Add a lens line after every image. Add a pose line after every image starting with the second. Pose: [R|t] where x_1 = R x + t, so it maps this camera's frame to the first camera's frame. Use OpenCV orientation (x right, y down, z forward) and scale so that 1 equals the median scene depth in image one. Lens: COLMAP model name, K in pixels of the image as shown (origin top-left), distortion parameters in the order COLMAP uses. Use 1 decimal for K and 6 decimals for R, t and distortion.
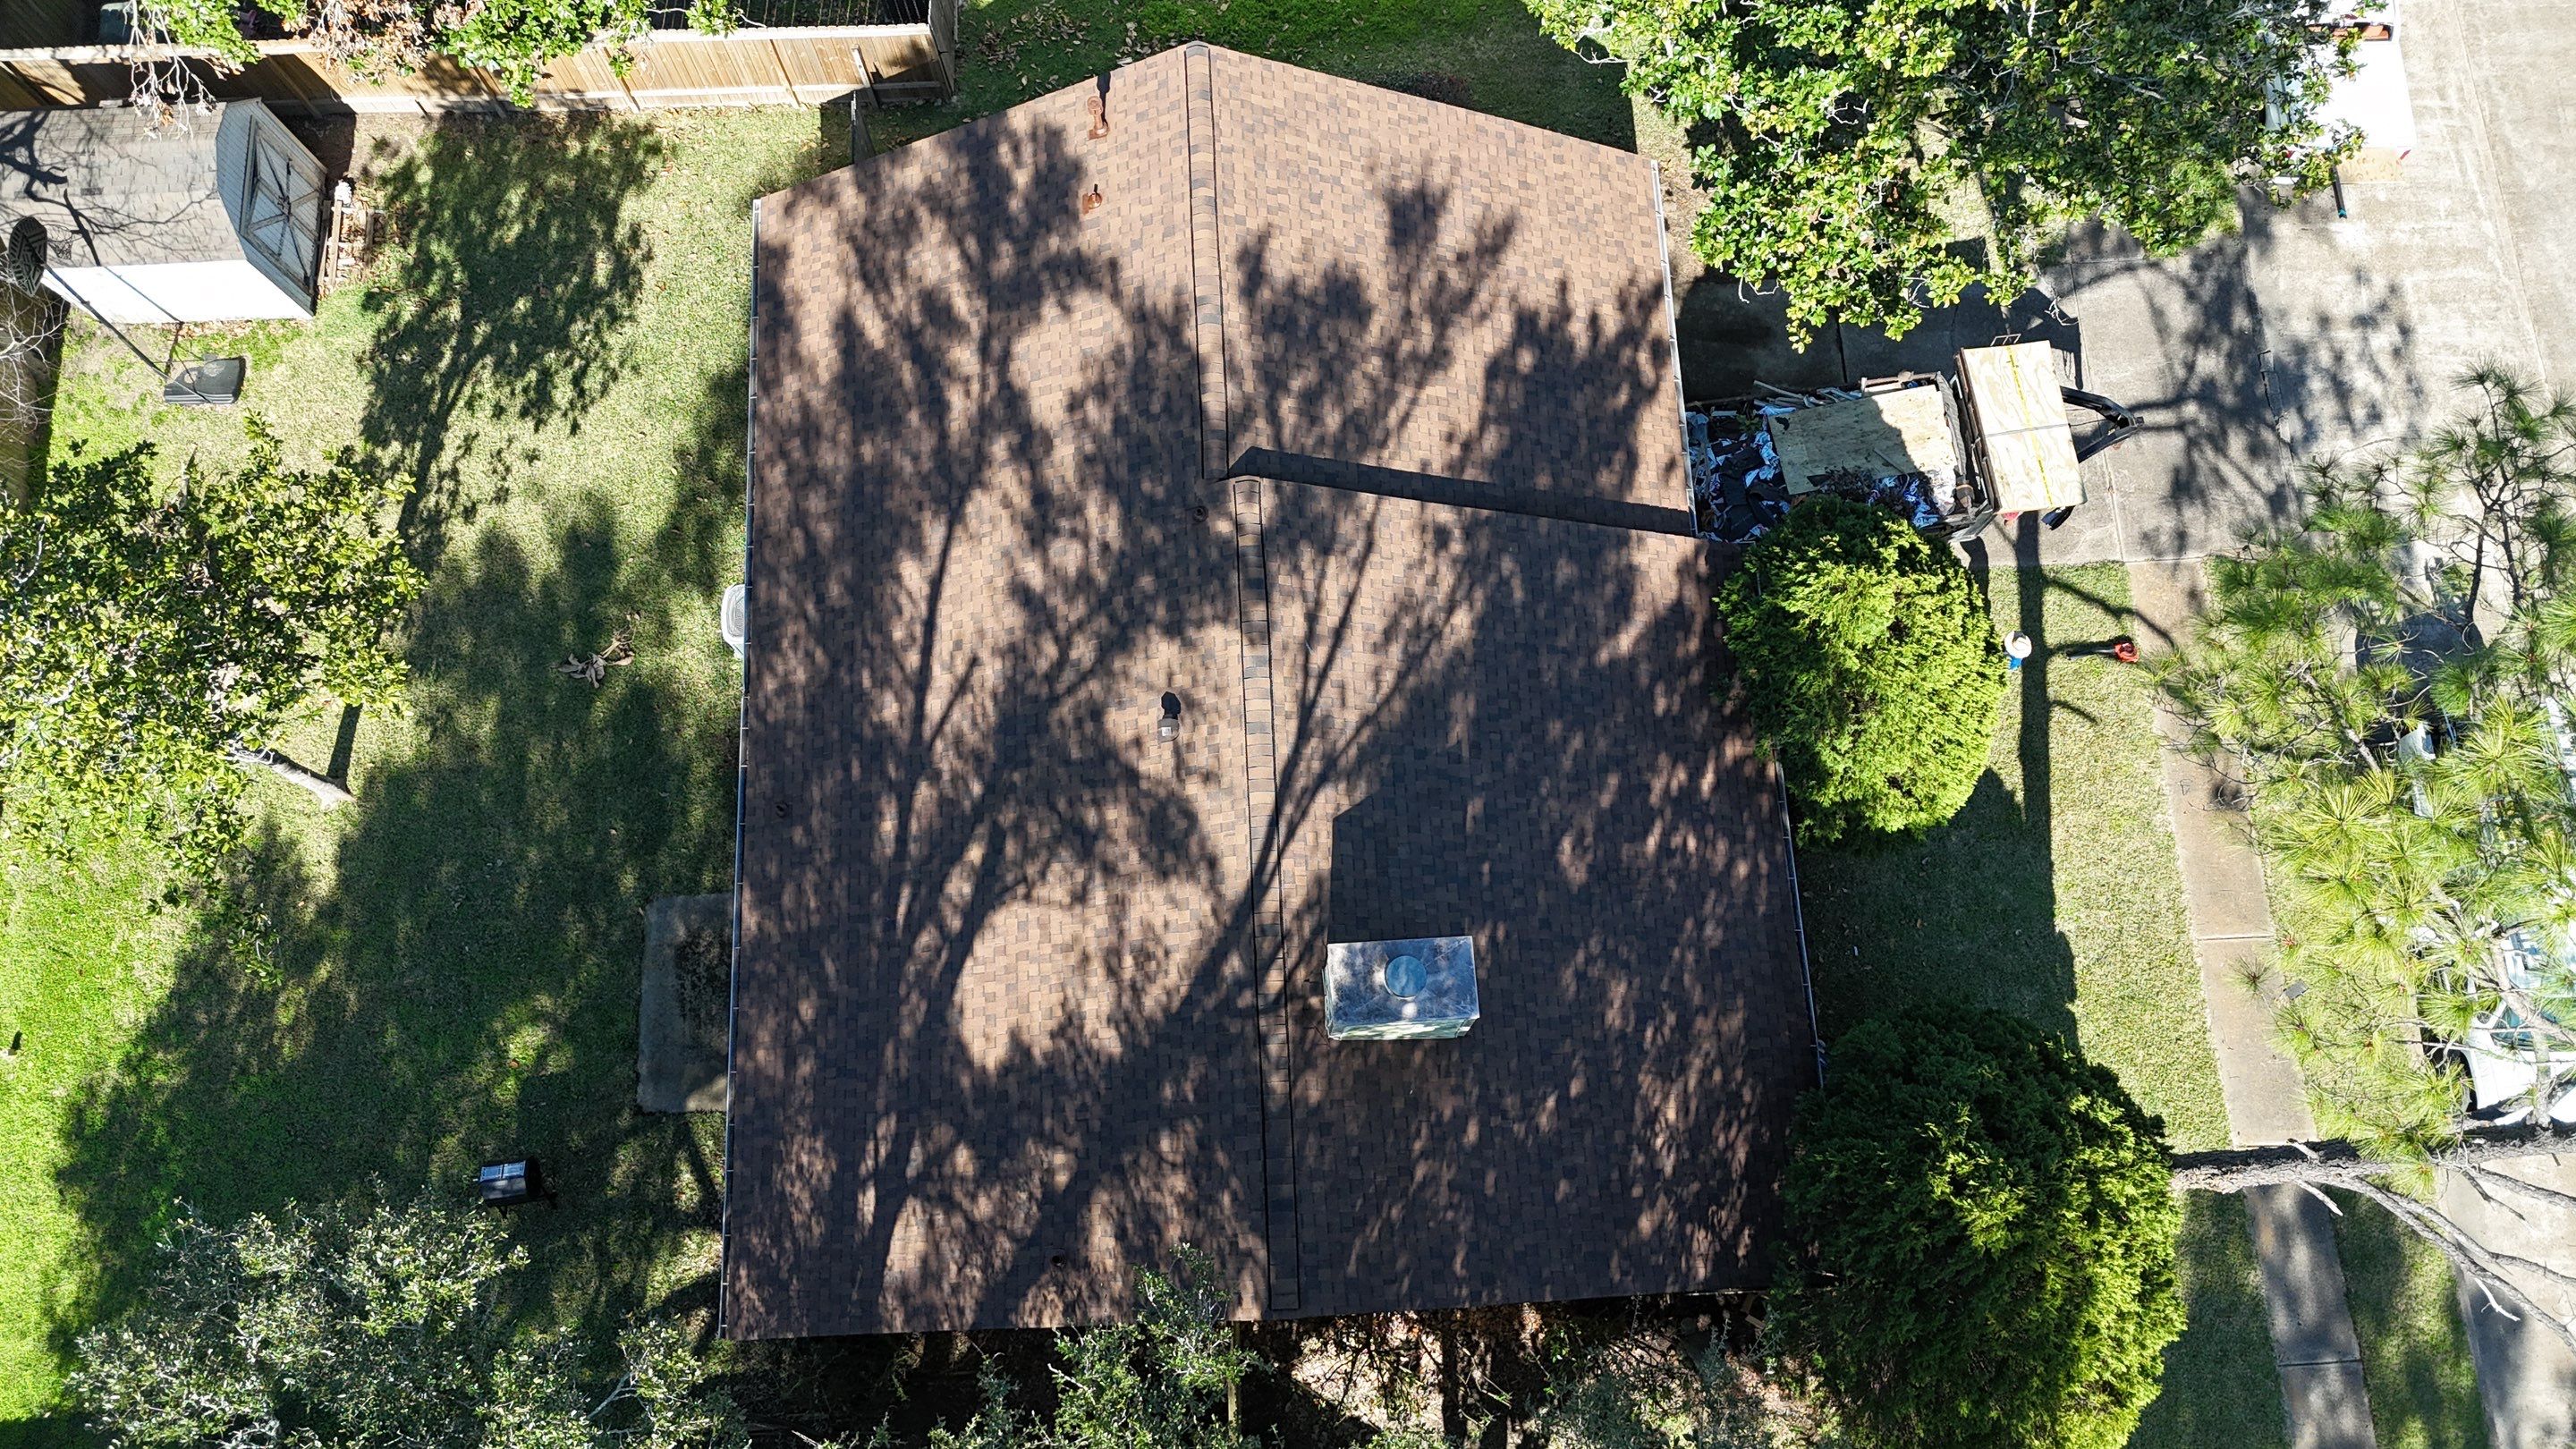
lens RADIAL K [[1890.3, 0, 1274.5], [0, 1890.3, 701.8], [0, 0, 1]] dist [0.079437, -0.080602]
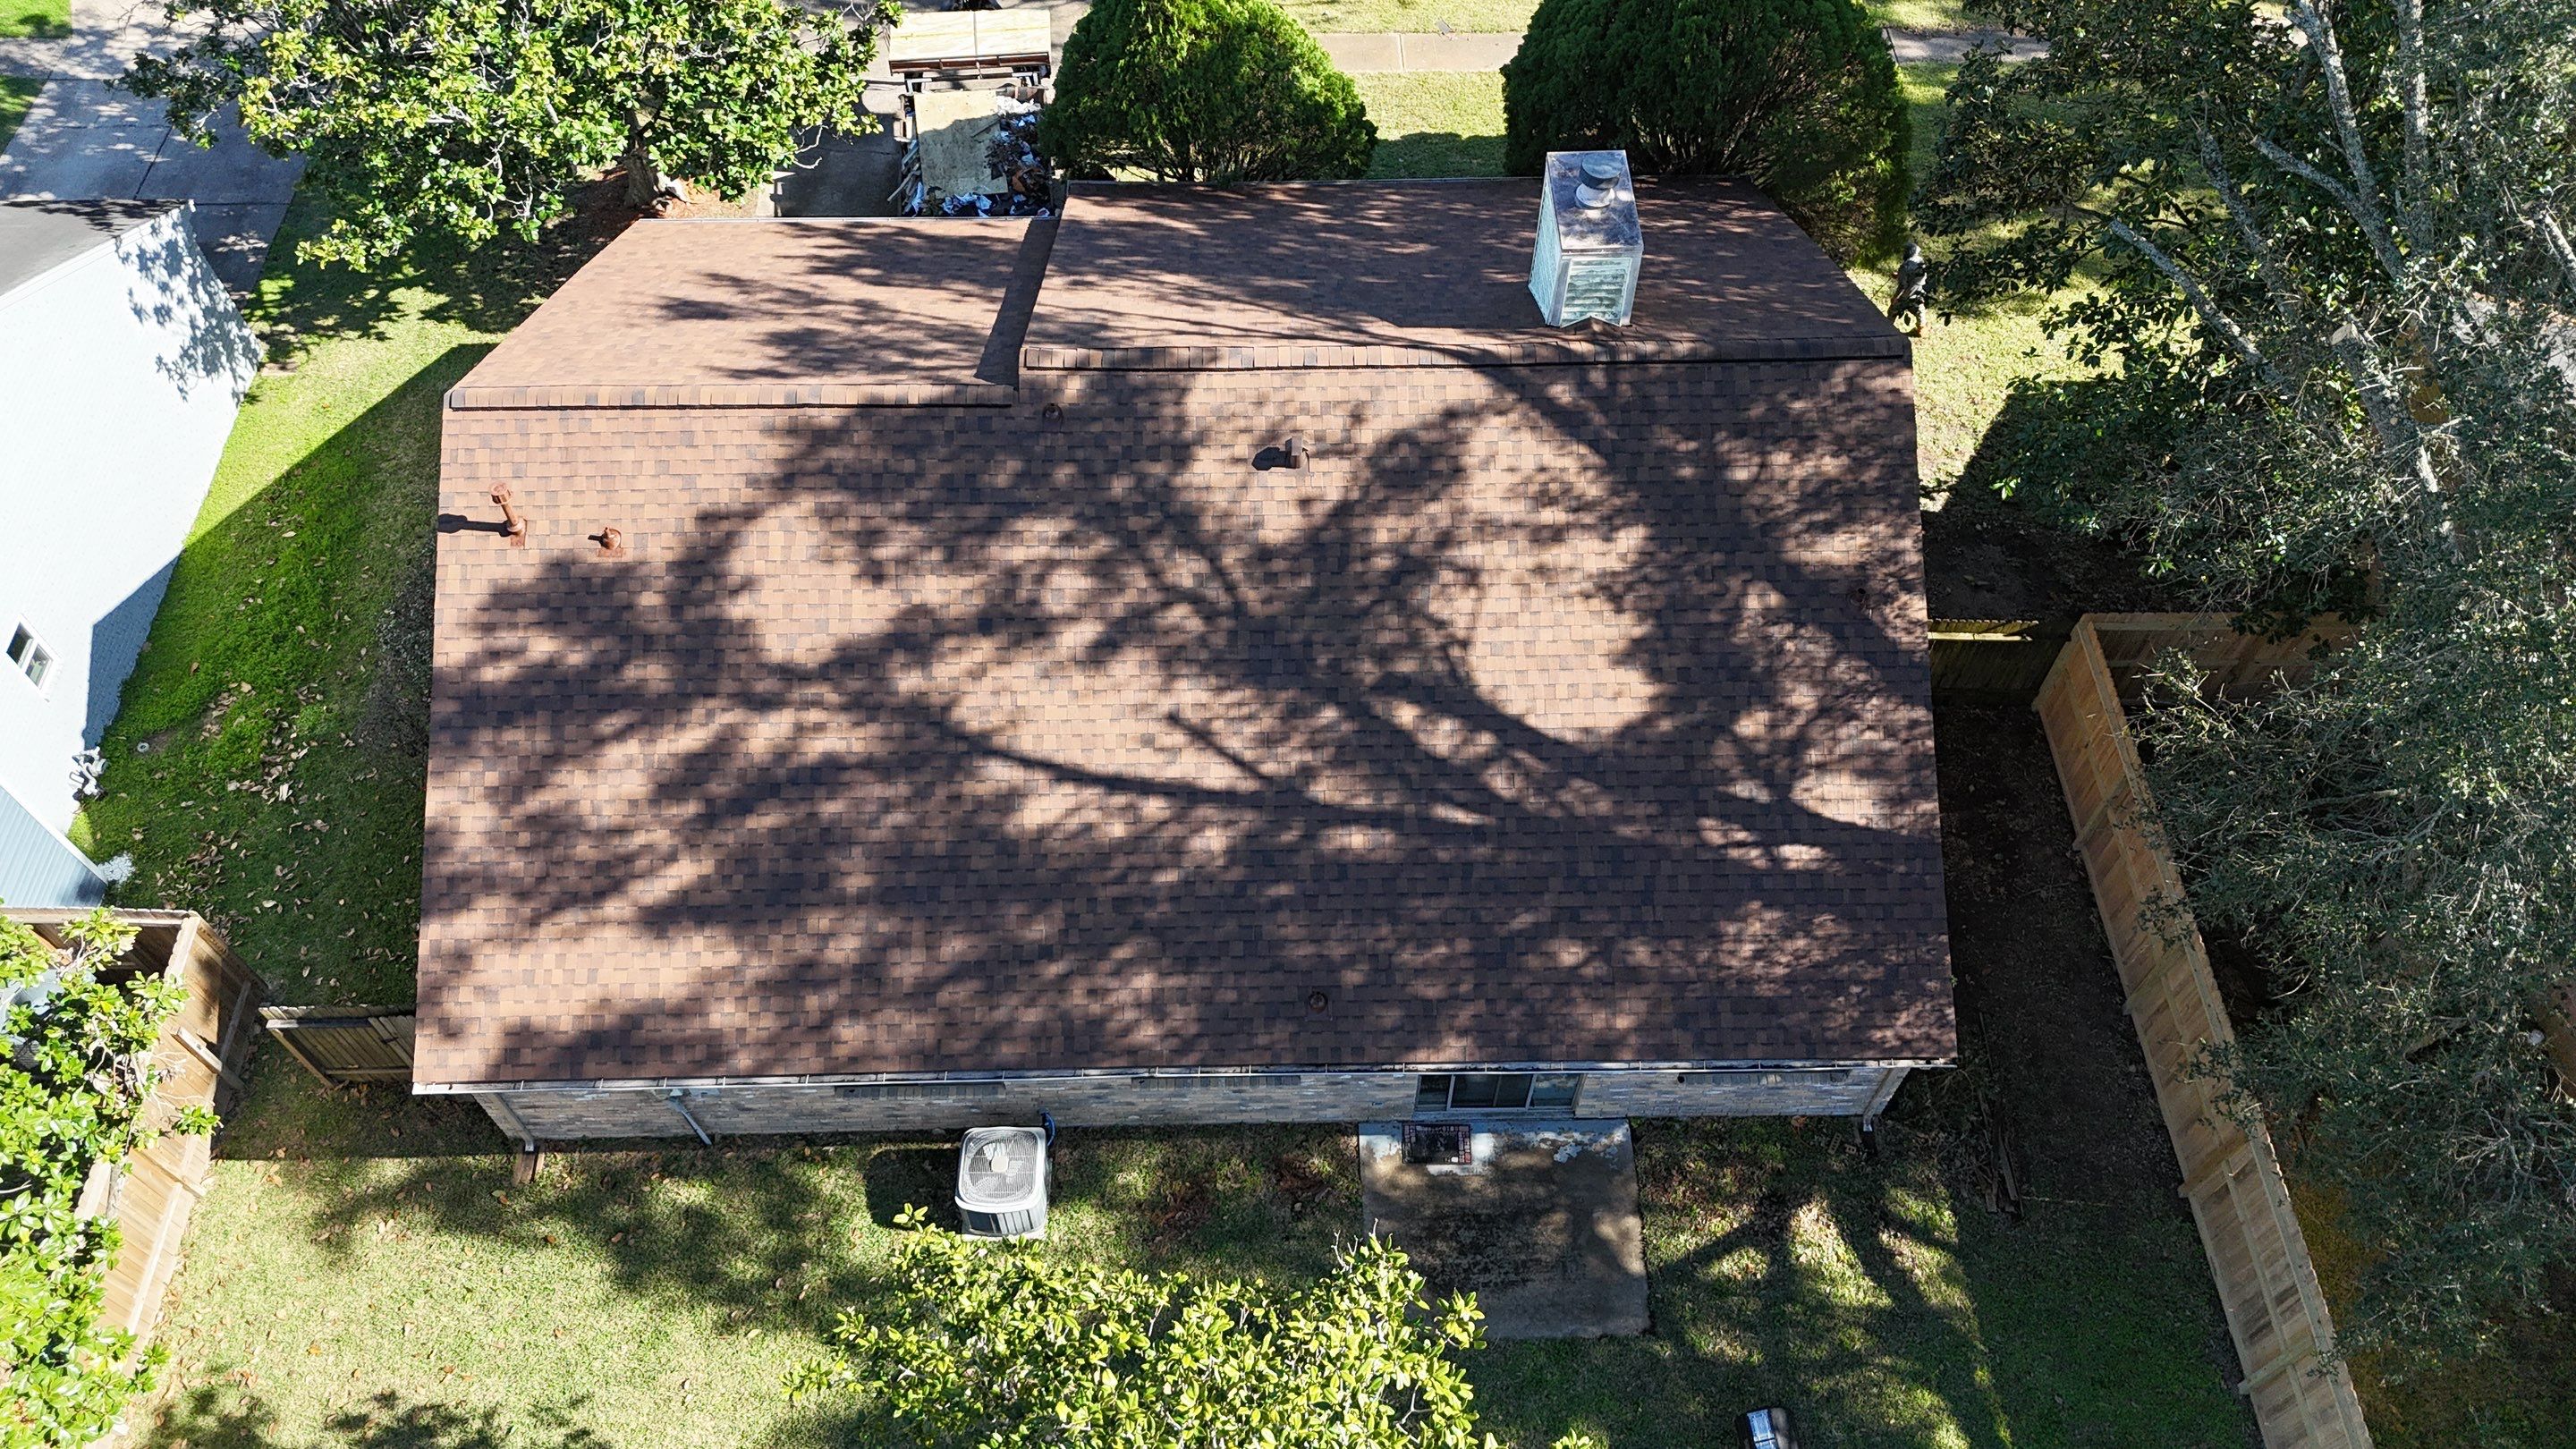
lens RADIAL K [[1890.3, 0, 1275.0], [0, 1890.3, 712.5], [0, 0, 1]] dist [0.079437, -0.080602]
pose [[0.033906, -0.819585, 0.571953, -0.624934], [0.960447, 0.184986, 0.208141, -0.150084], [-0.276393, 0.542273, 0.793440, 0.320368]]
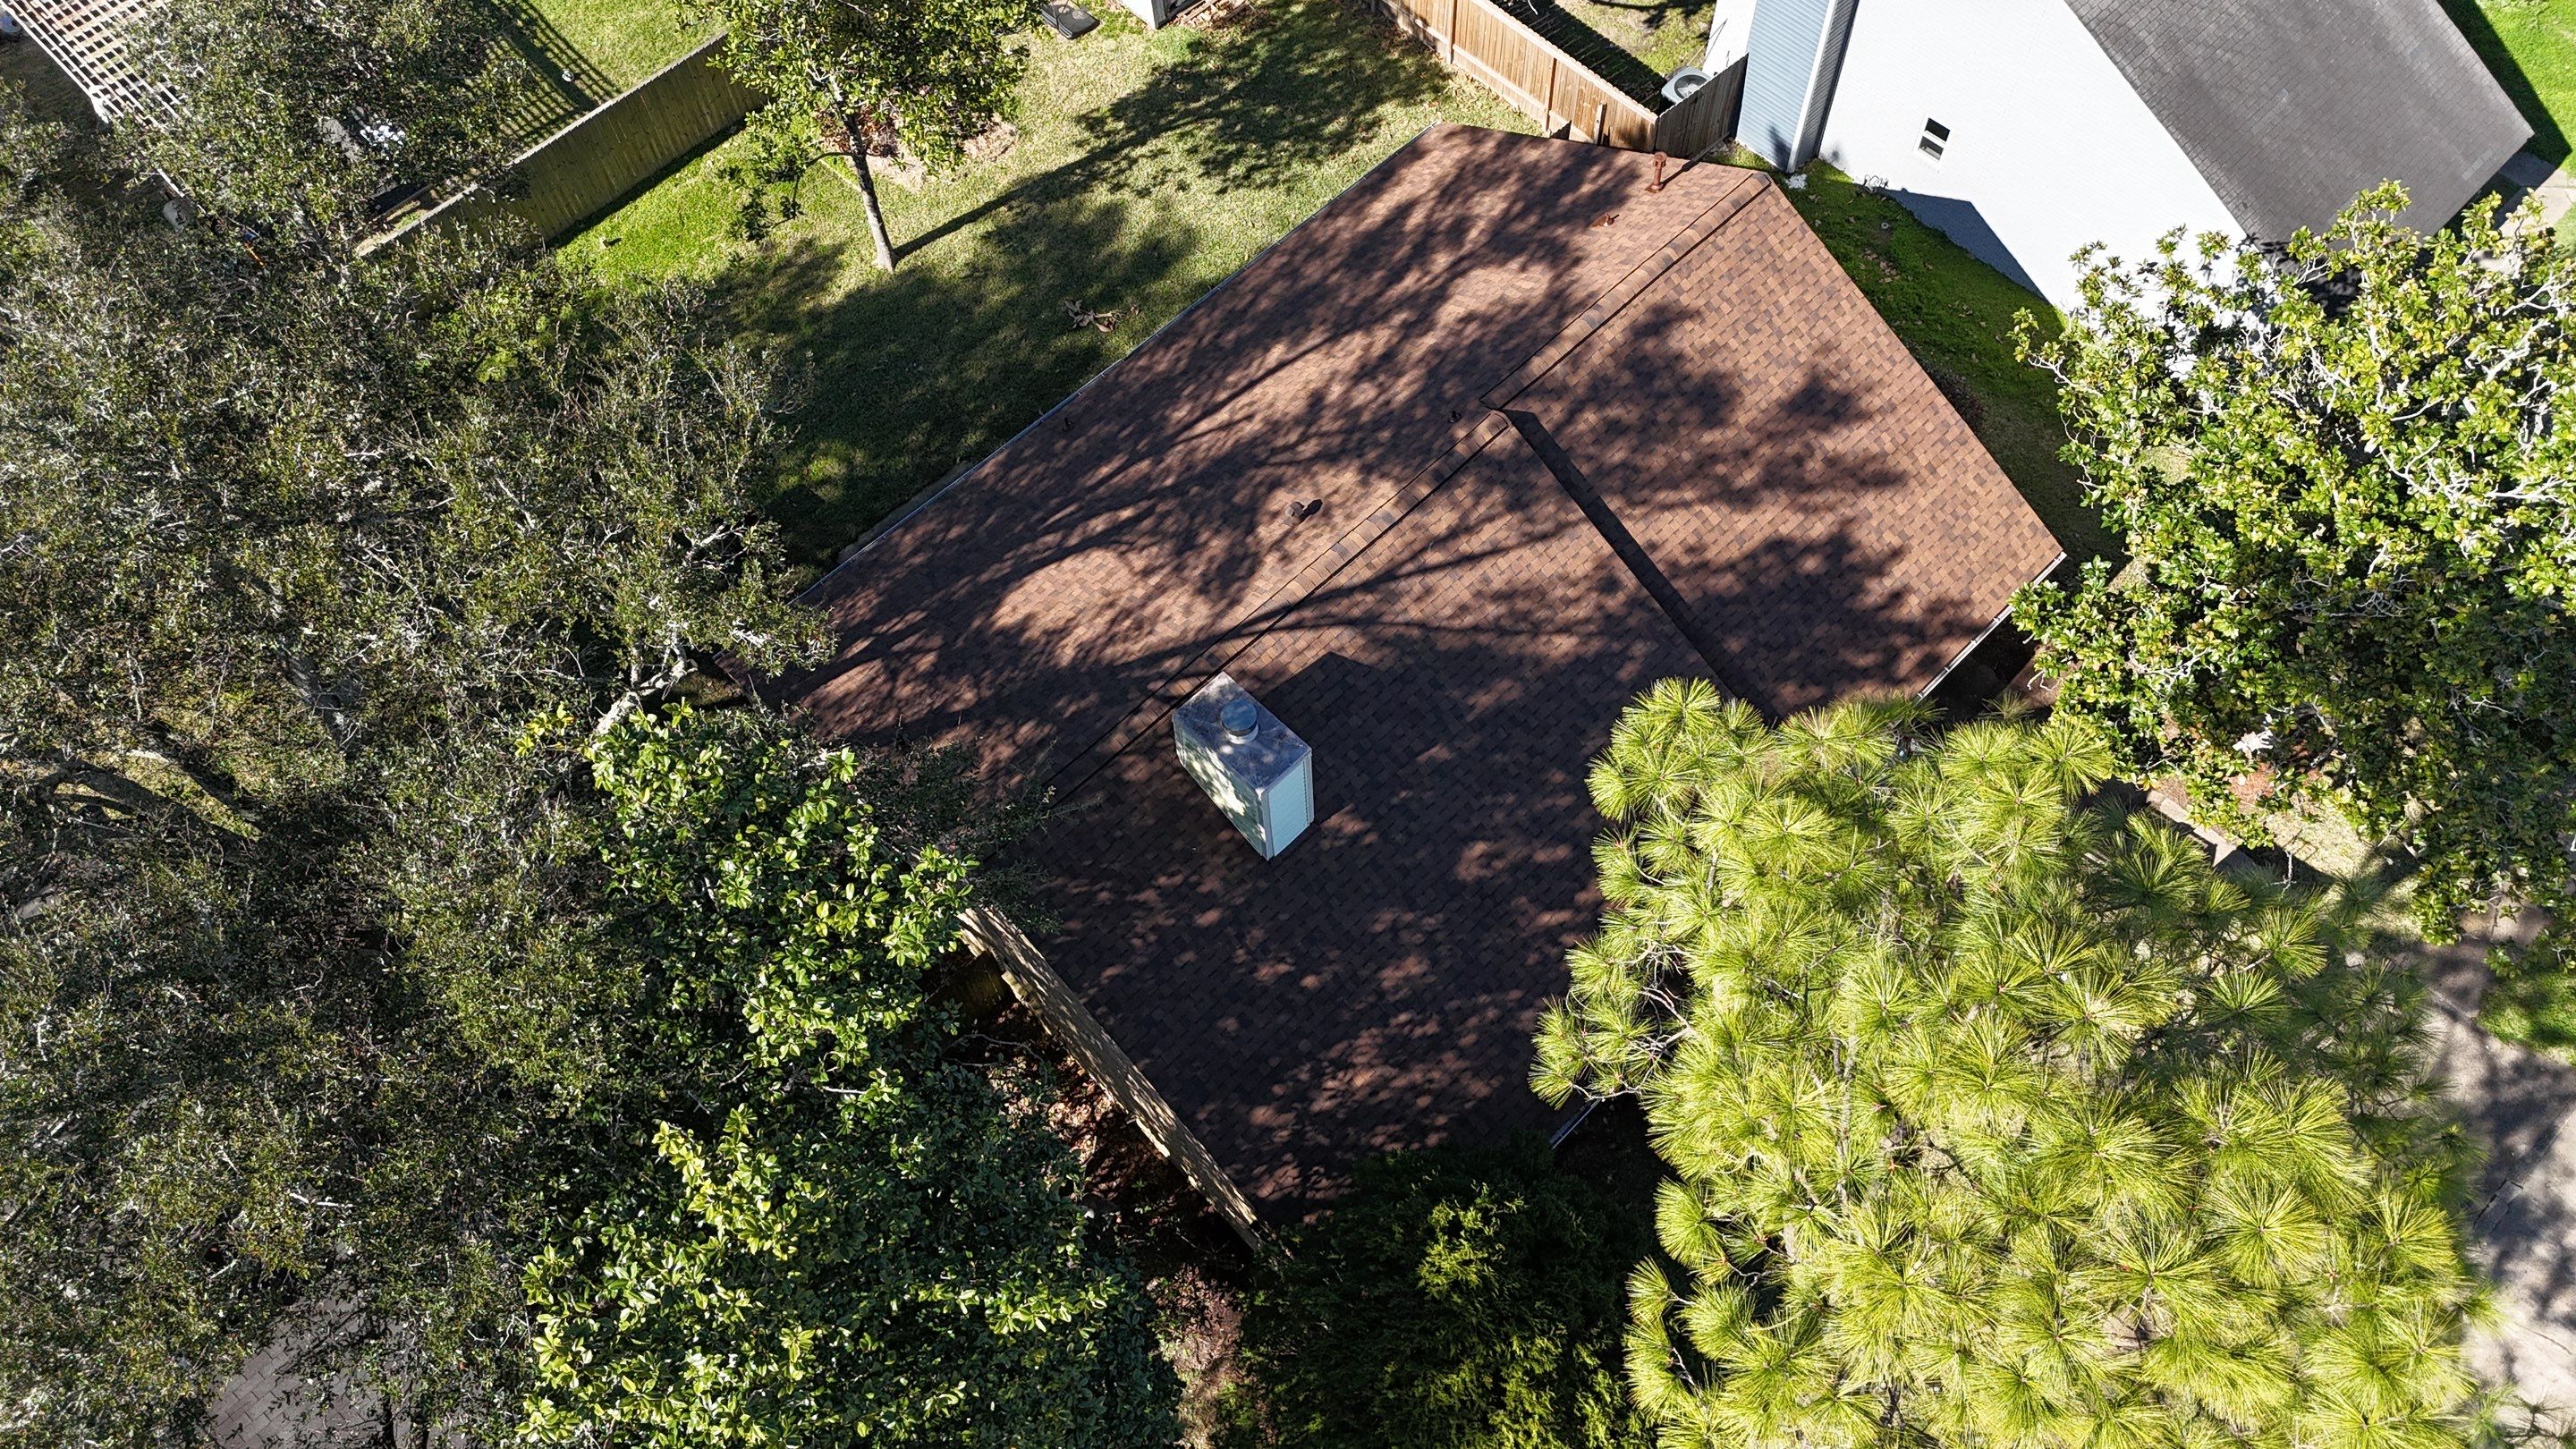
lens RADIAL K [[1890.3, 0, 1292.8], [0, 1890.3, 722.3], [0, 0, 1]] dist [0.079437, -0.080602]
pose [[0.659740, 0.649858, -0.377396, 0.425347], [-0.714158, 0.698493, -0.045676, 0.145392], [0.233926, 0.299655, 0.924925, -0.031975]]
